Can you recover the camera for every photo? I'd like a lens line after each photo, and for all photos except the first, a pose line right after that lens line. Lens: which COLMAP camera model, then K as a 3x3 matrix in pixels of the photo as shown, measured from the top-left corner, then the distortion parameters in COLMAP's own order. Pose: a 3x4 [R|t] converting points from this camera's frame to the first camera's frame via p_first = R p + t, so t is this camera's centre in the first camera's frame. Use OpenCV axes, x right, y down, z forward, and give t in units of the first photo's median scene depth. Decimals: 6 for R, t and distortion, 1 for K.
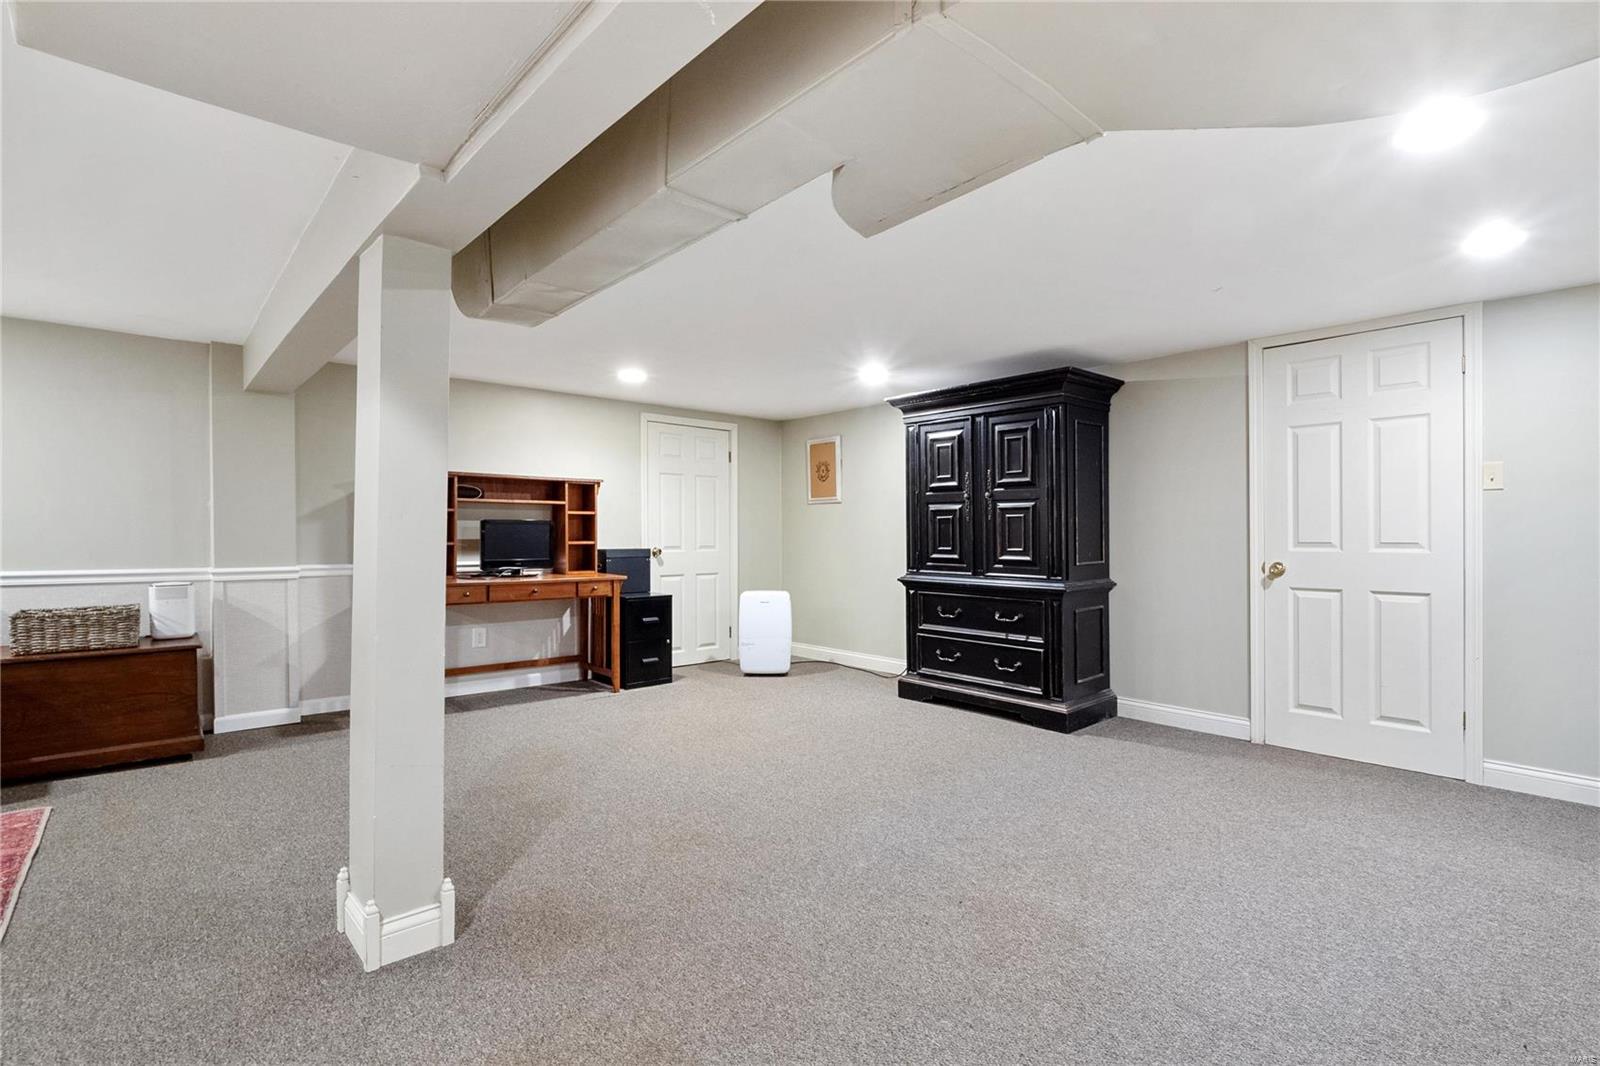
lens RADIAL K [[763.8, 0, 794.7], [0, 763.8, 531.2], [0, 0, 1]] dist [-0.001518, -0.000150]
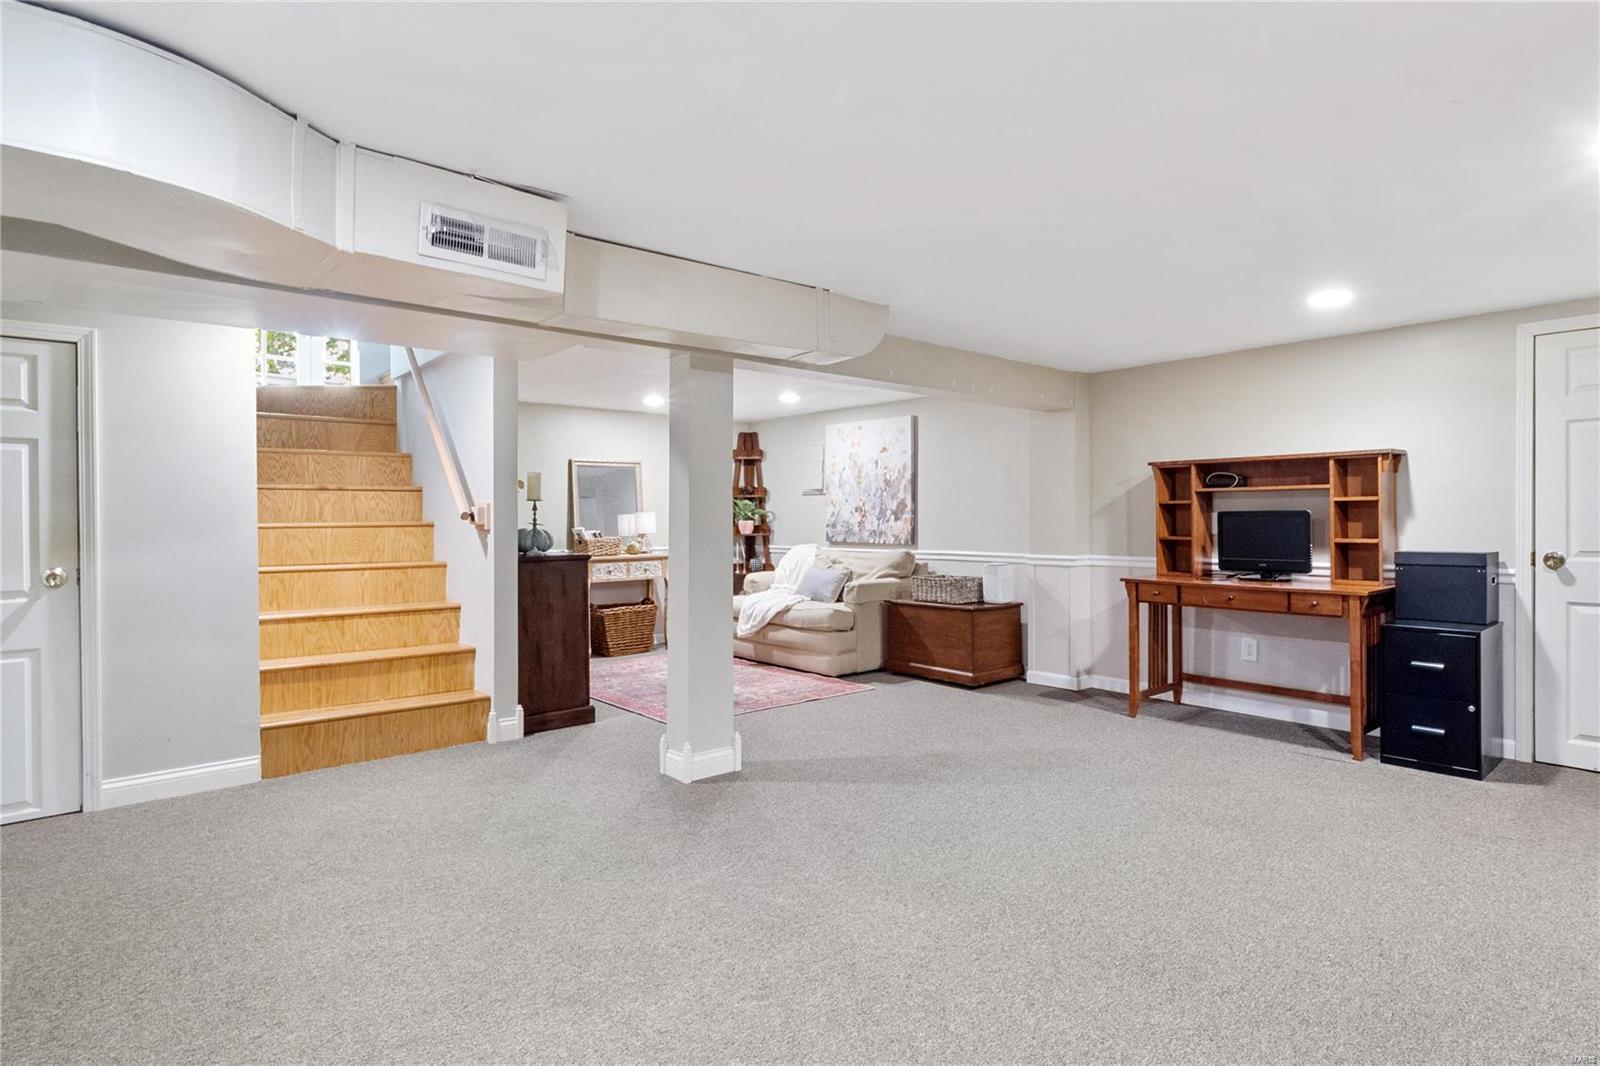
lens RADIAL K [[846.1, 0, 813.5], [0, 846.1, 523.3], [0, 0, 1]] dist [-0.003805, -0.001579]
pose [[-0.024826, -0.001968, -0.999690, 0.601539], [0.004218, 0.999989, -0.002073, -0.002042], [0.999683, -0.004268, -0.024817, 0.594424]]
